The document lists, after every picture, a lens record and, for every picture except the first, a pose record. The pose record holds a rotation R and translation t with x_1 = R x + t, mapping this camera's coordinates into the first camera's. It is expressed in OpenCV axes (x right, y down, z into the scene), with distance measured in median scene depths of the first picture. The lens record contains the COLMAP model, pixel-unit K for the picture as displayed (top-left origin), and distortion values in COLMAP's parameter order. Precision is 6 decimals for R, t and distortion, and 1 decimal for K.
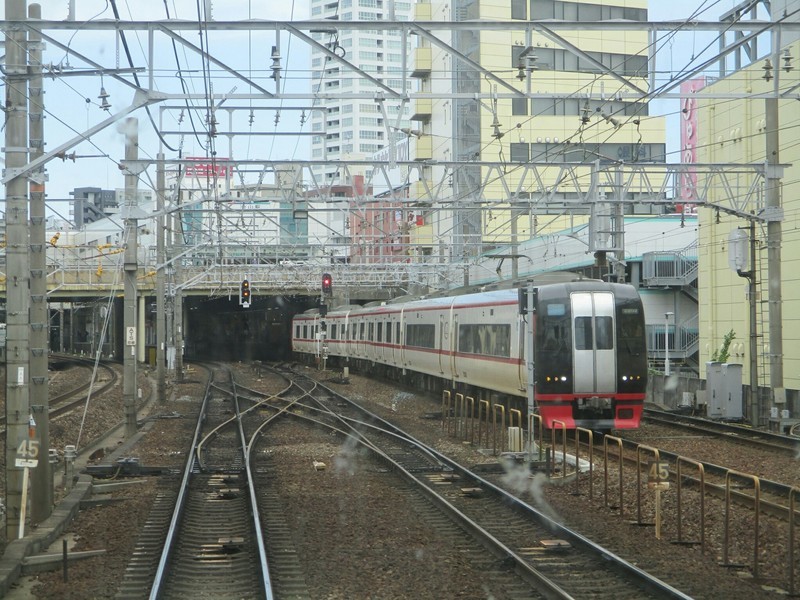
lens RADIAL K [[2575.1, 0, 400.1], [0, 2575.1, 300.4], [0, 0, 1]] dist [-0.082316, 0.000000]
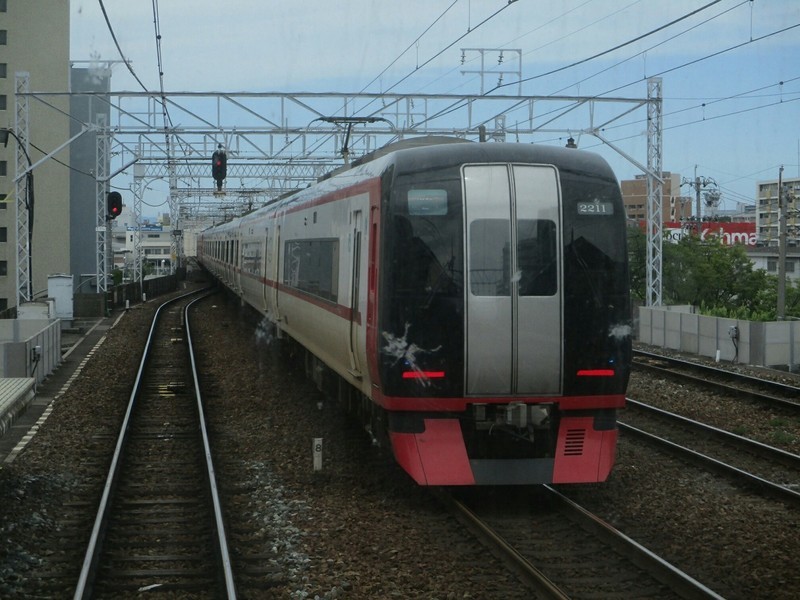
lens RADIAL K [[2197.3, 0, 398.9], [0, 2197.3, 303.0], [0, 0, 1]] dist [-0.003732, 0.000000]
pose [[0.999126, 0.004405, 0.041562, 0.040505], [-0.005899, 0.999338, 0.035911, 0.007229], [-0.041377, -0.036125, 0.998490, 0.627635]]
